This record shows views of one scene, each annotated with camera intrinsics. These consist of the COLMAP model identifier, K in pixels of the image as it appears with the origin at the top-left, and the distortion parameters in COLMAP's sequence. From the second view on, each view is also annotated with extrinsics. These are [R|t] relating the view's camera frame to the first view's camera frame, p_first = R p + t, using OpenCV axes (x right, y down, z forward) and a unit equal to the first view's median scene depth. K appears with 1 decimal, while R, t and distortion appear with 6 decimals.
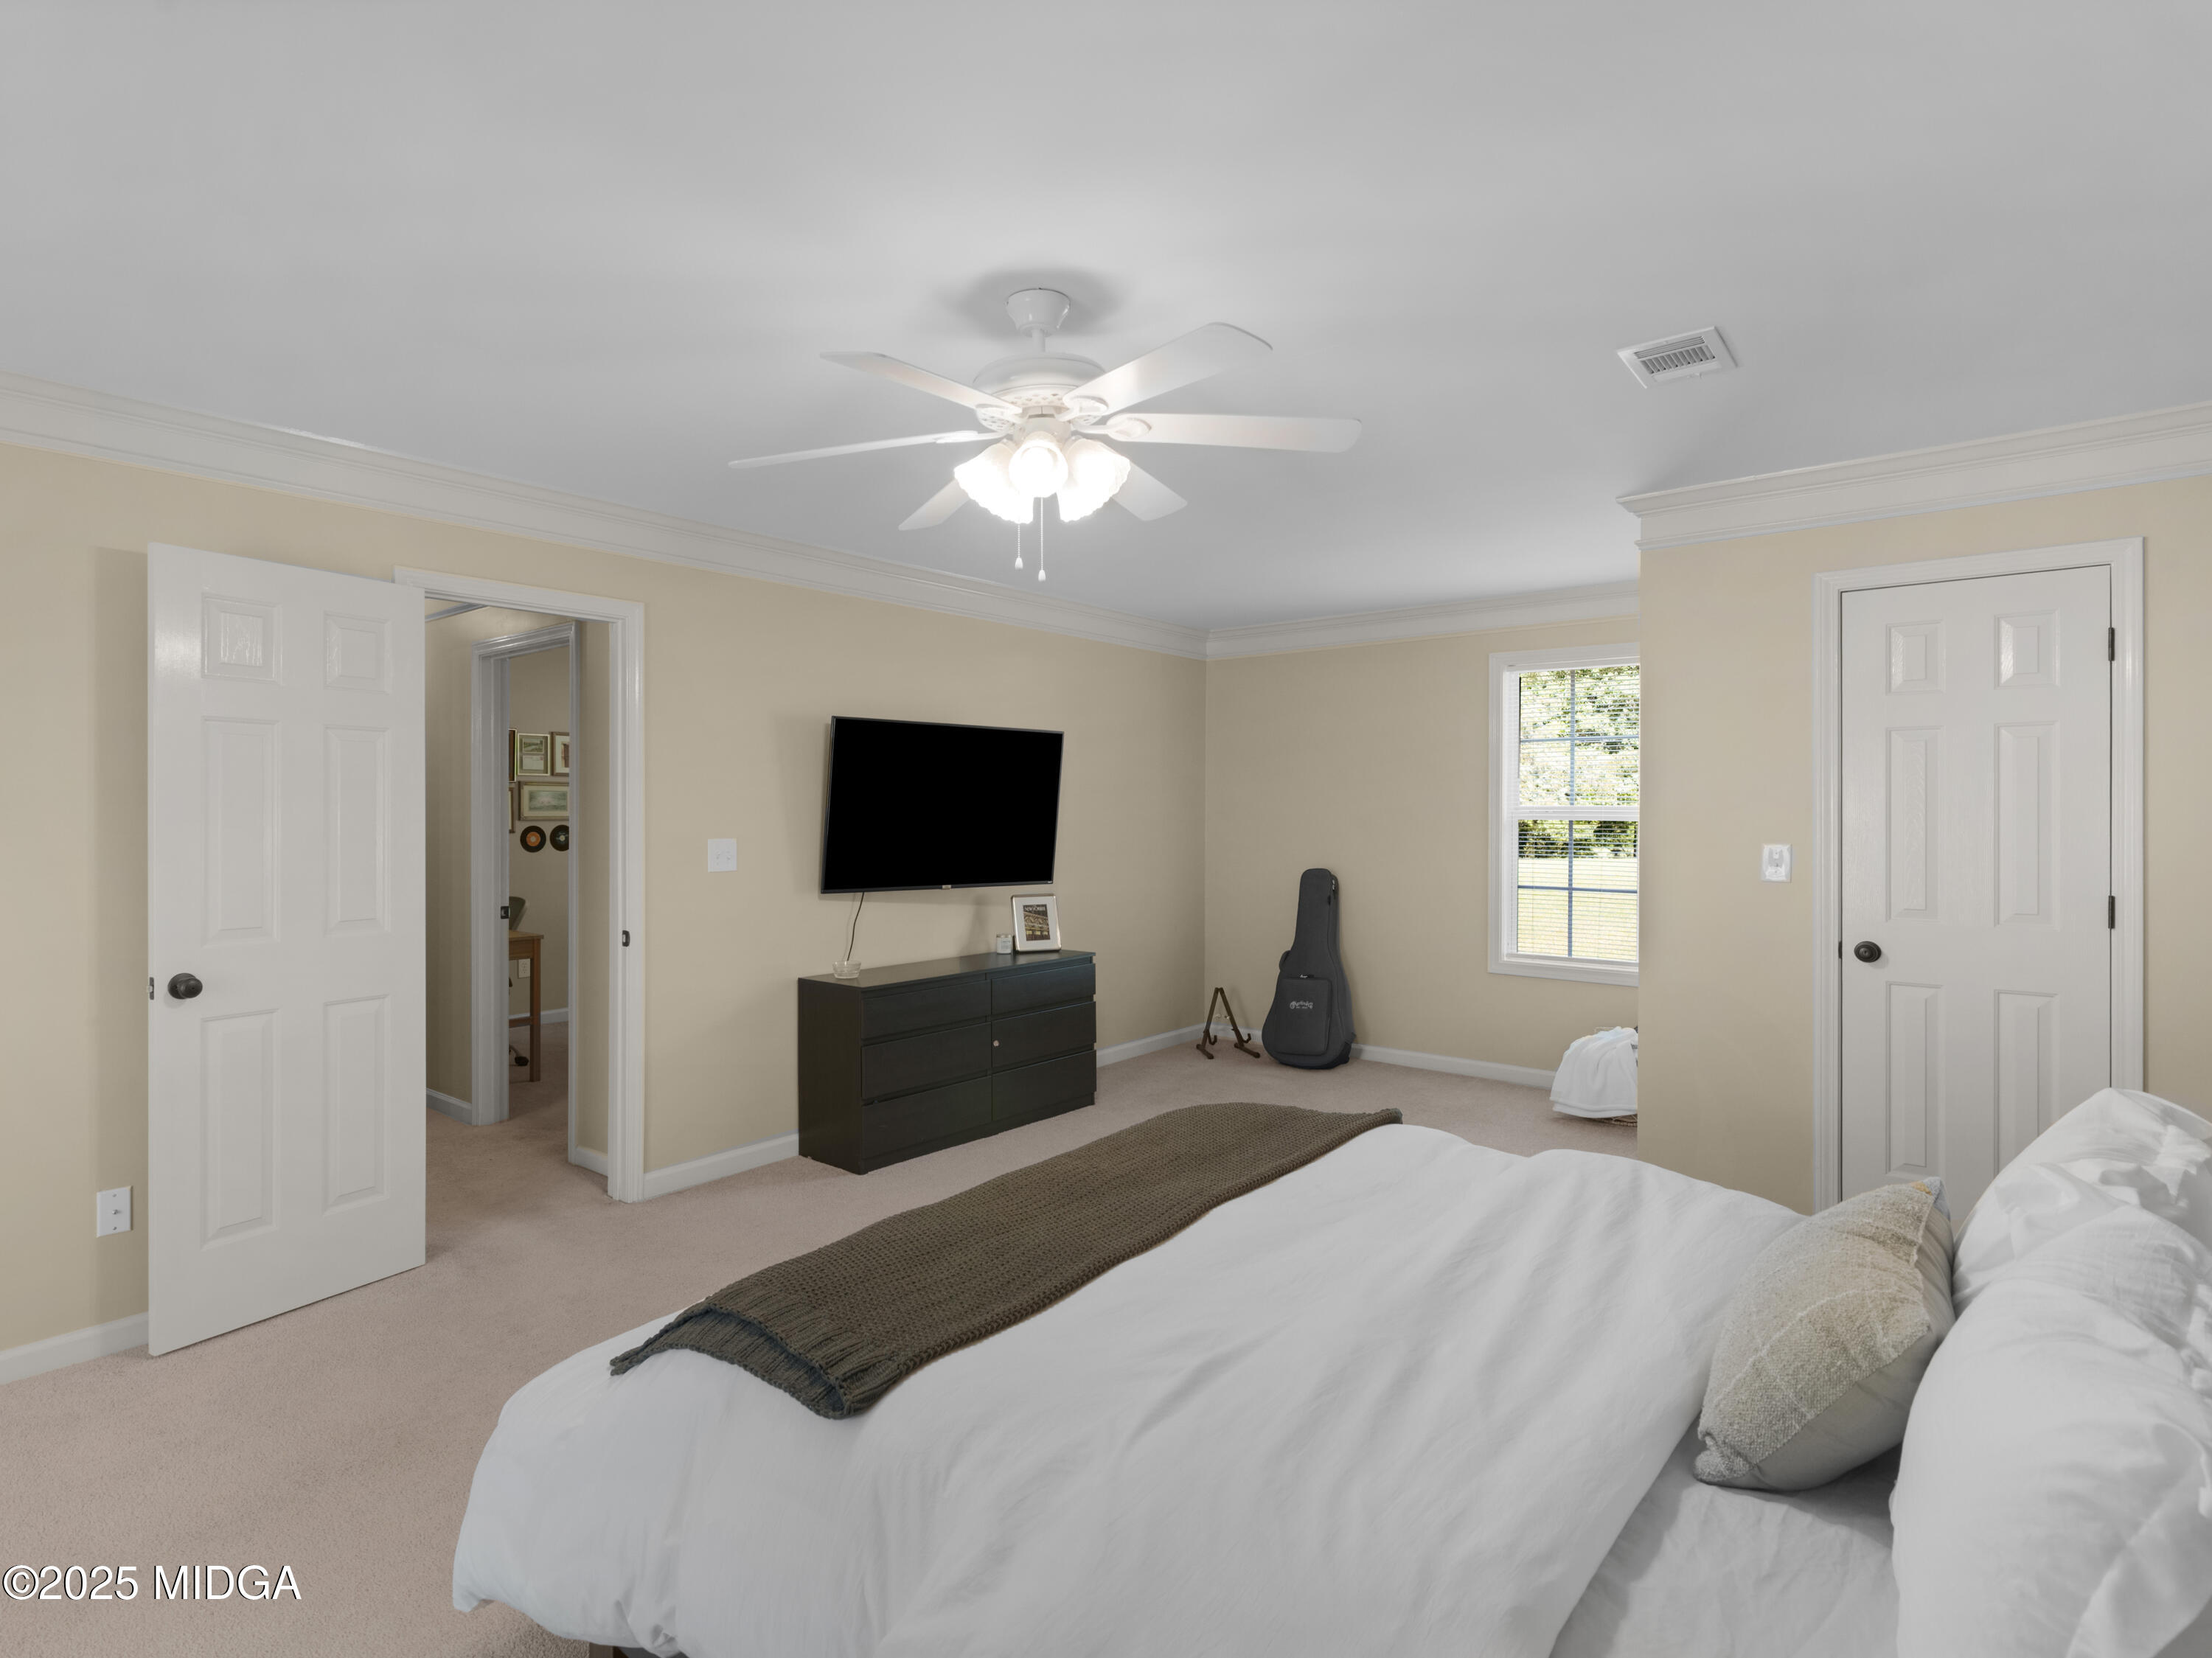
lens RADIAL K [[1123.1, 0, 1117.4], [0, 1123.1, 820.4], [0, 0, 1]] dist [0.001064, -0.000053]
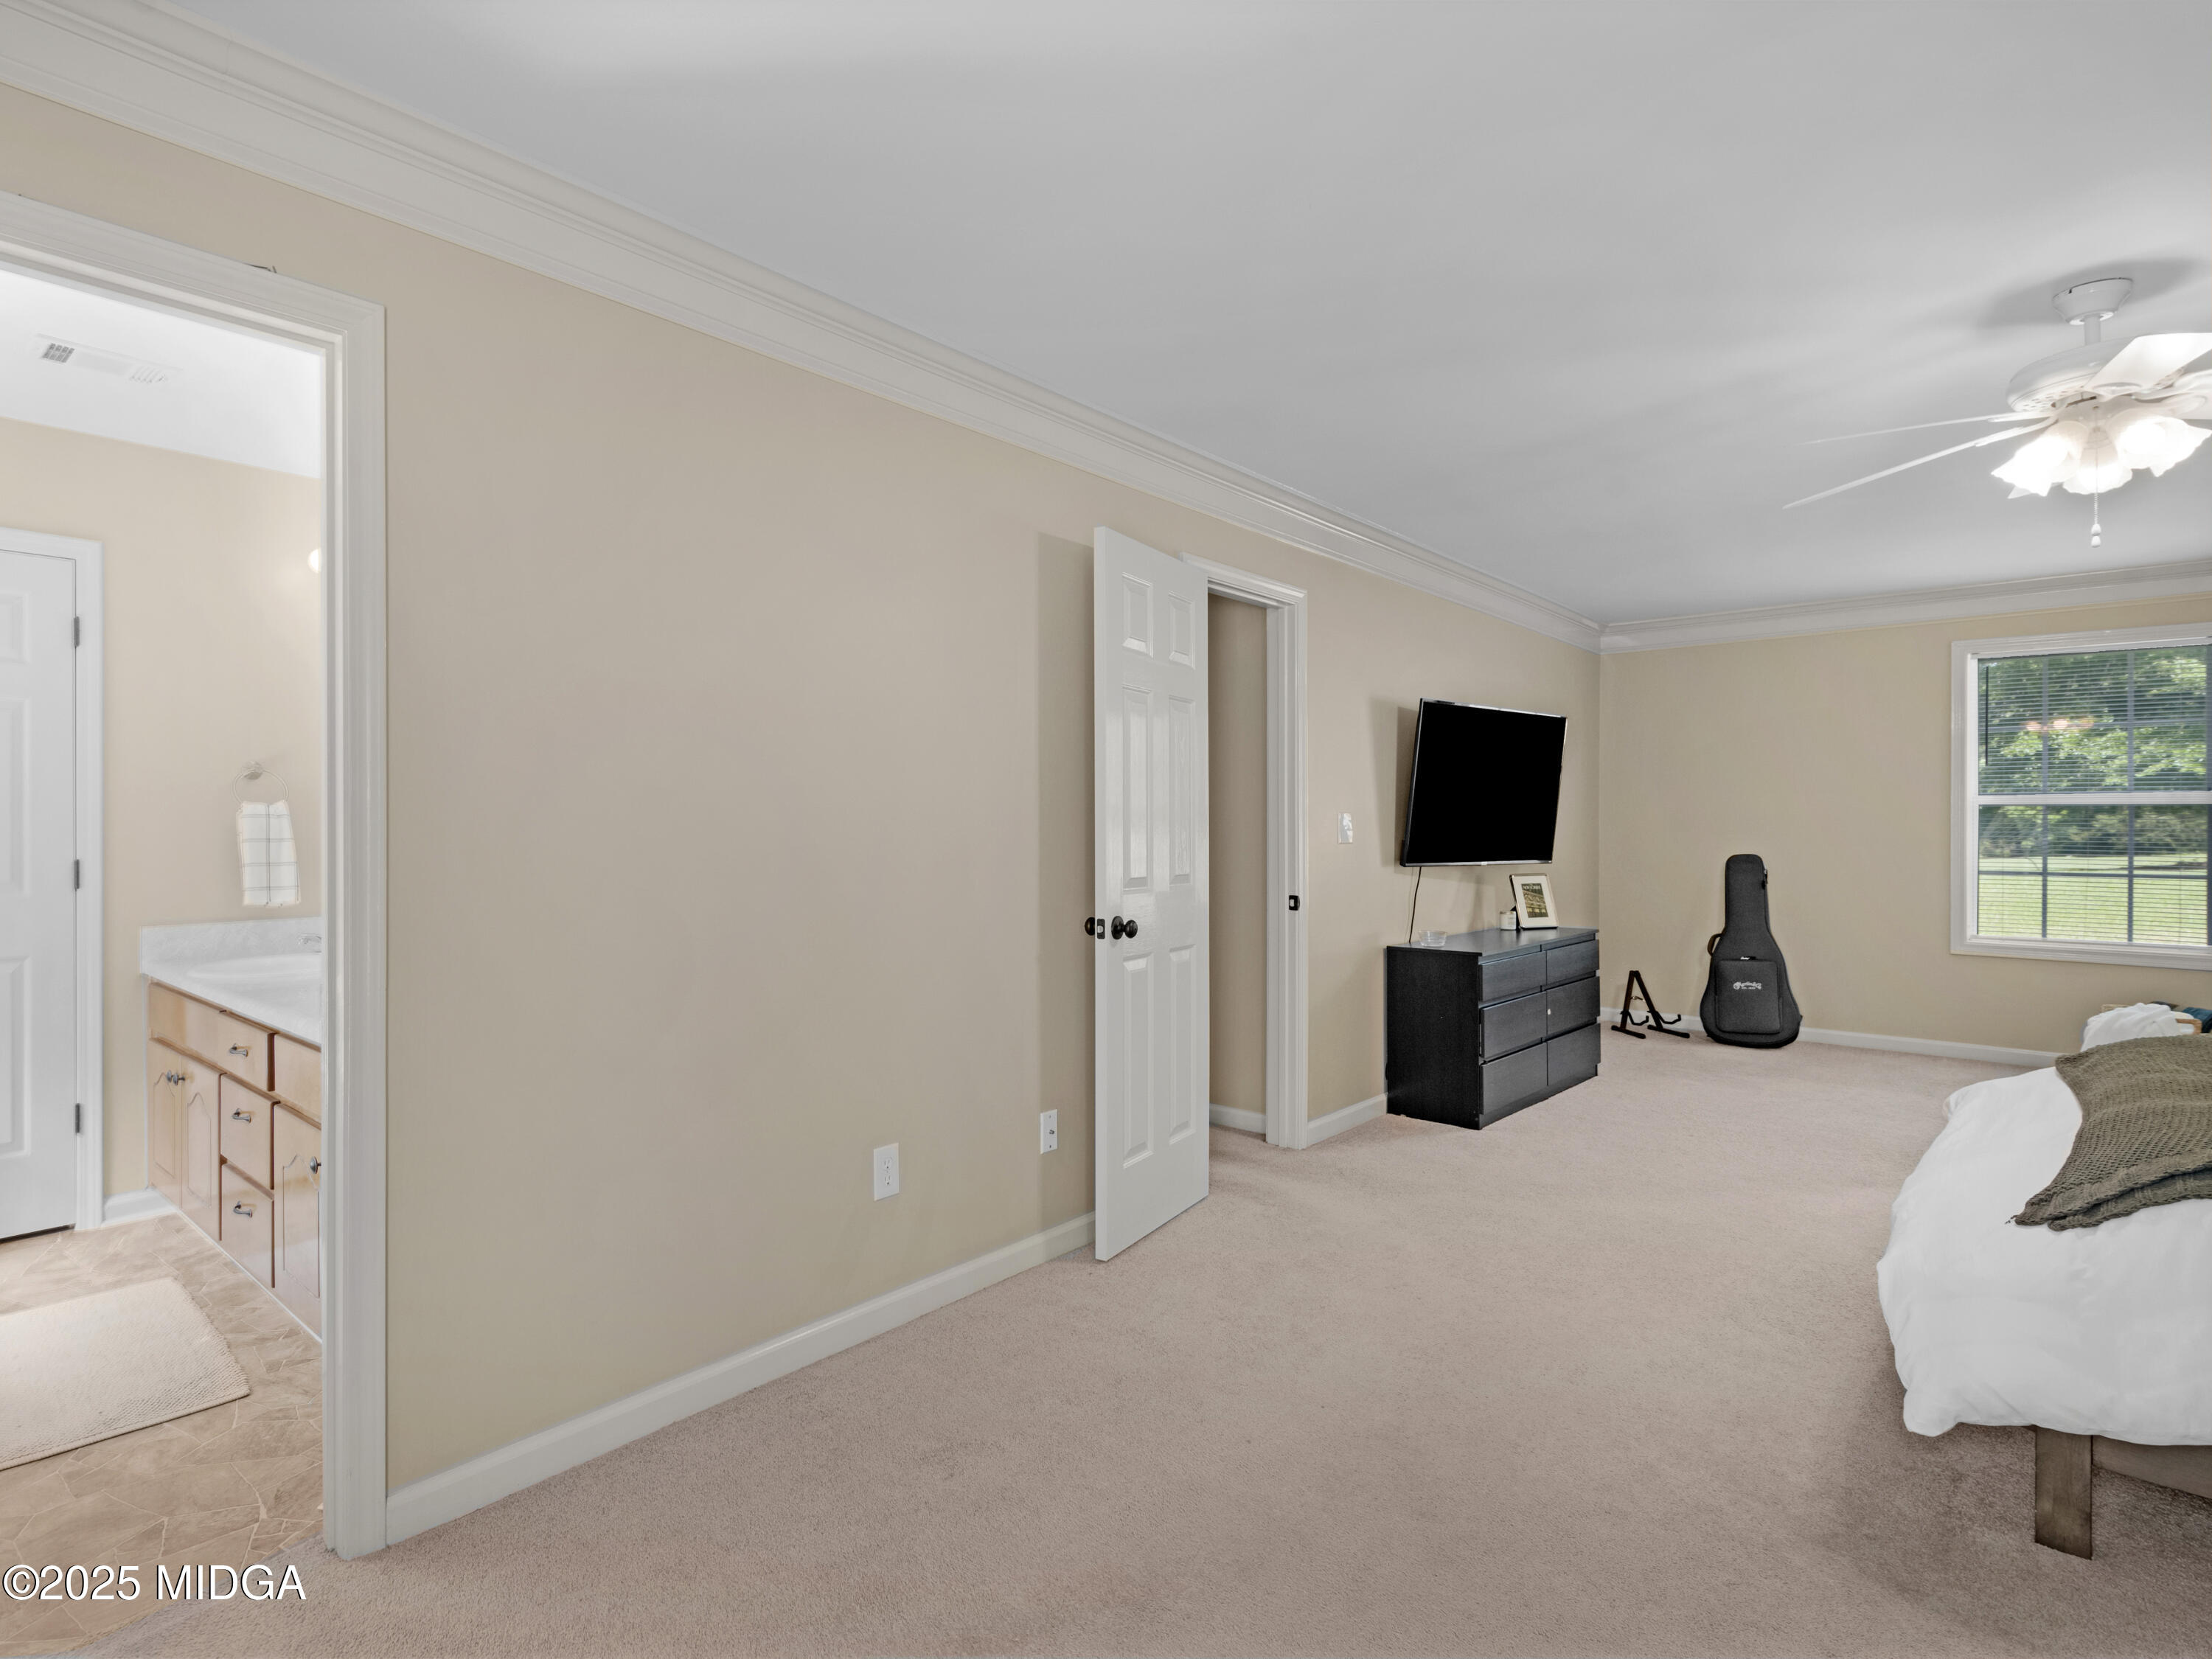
lens RADIAL K [[1123.2, 0, 1117.4], [0, 1123.2, 820.9], [0, 0, 1]] dist [0.001064, -0.000053]
pose [[0.999648, 0.006356, -0.025769, -0.437645], [-0.006601, 0.999934, -0.009453, 0.029550], [0.025708, 0.009620, 0.999623, -0.055521]]
